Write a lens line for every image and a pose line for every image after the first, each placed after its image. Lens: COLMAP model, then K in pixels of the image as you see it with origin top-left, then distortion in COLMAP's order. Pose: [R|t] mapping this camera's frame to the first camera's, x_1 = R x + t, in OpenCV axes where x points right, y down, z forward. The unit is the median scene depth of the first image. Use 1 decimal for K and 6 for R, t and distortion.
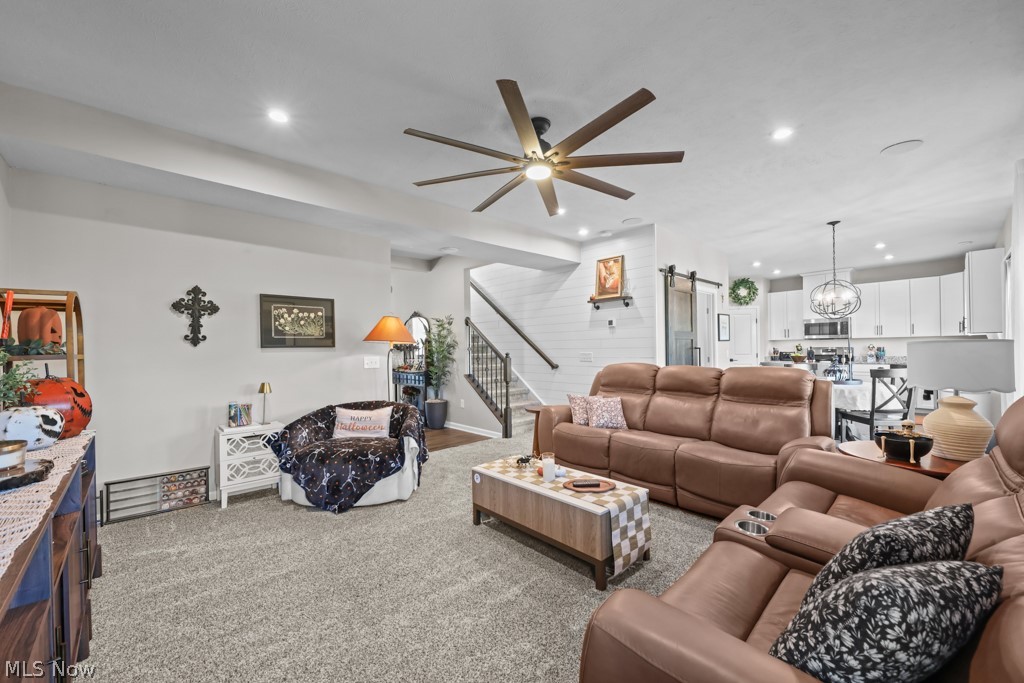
lens RADIAL K [[411.0, 0, 510.2], [0, 411.0, 347.3], [0, 0, 1]] dist [0.014793, -0.001923]
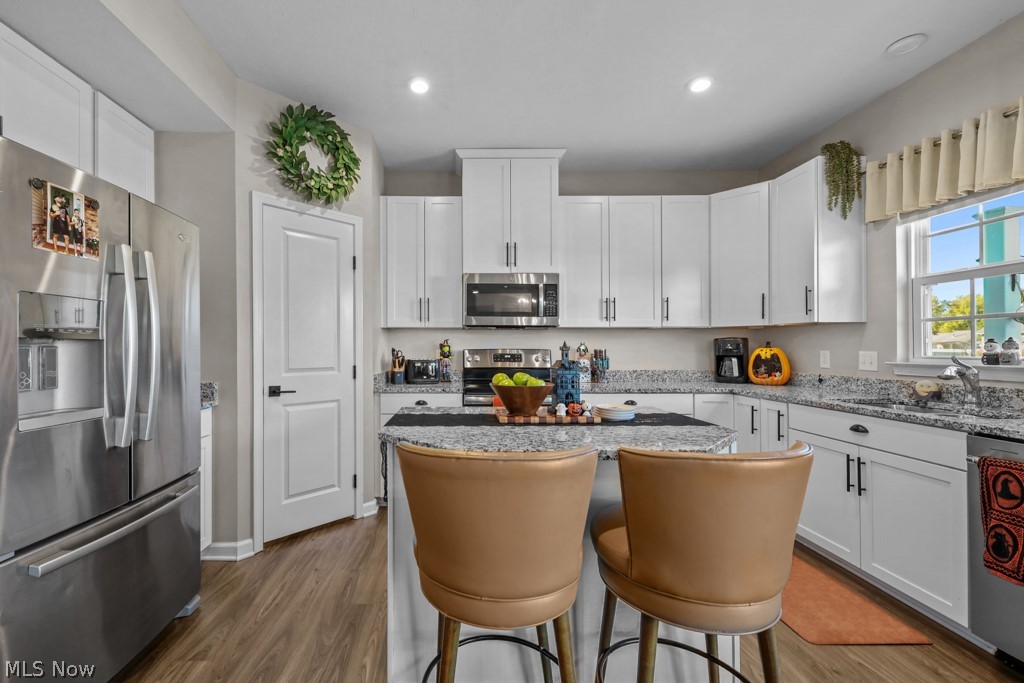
lens RADIAL K [[421.9, 0, 459.6], [0, 421.9, 344.1], [0, 0, 1]] dist [0.016613, -0.006156]
pose [[0.688778, 0.021526, 0.724653, 0.484828], [-0.014107, 0.999768, -0.016290, 0.003010], [-0.724835, 0.000998, 0.688922, 0.831004]]
